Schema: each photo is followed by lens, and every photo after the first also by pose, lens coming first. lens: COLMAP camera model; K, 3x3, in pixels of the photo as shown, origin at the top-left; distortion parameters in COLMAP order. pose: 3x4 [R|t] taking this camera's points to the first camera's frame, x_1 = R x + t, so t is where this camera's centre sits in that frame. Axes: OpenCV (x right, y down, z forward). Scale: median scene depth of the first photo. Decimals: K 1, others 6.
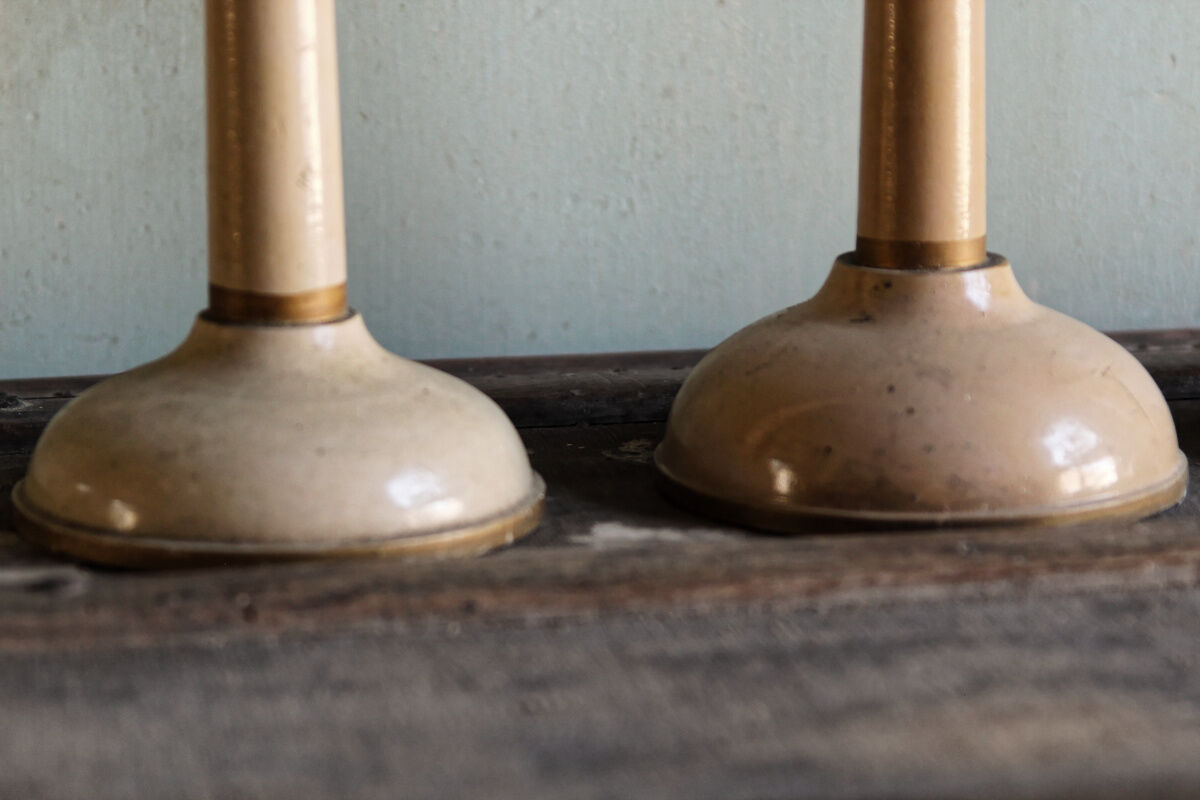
lens RADIAL K [[3289.5, 0, 600.0], [0, 3289.5, 400.0], [0, 0, 1]] dist [-0.027388, 0.162243]
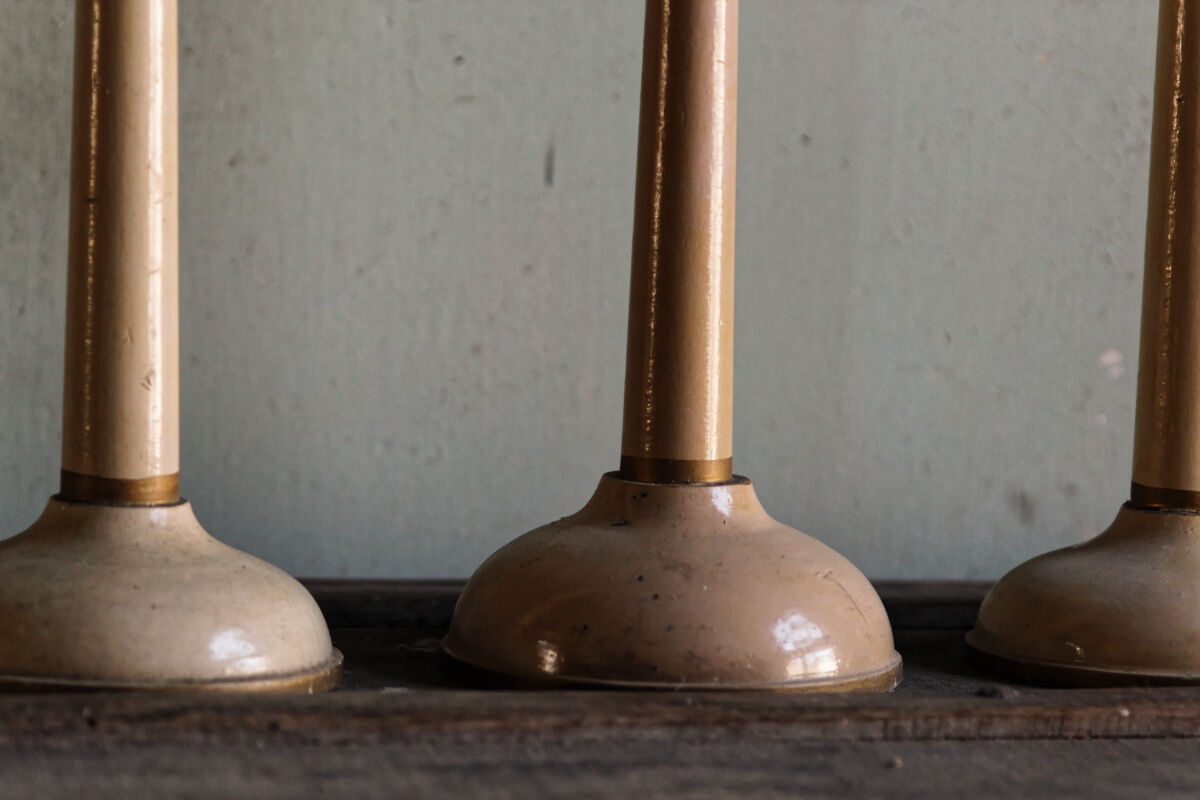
lens RADIAL K [[3640.0, 0, 600.0], [0, 3640.0, 400.0], [0, 0, 1]] dist [-0.109441, 0.099931]
pose [[0.998425, 0.035402, 0.043520, 0.015425], [-0.031014, 0.994734, -0.097683, 0.061512], [-0.046749, 0.096179, 0.994266, -0.301972]]
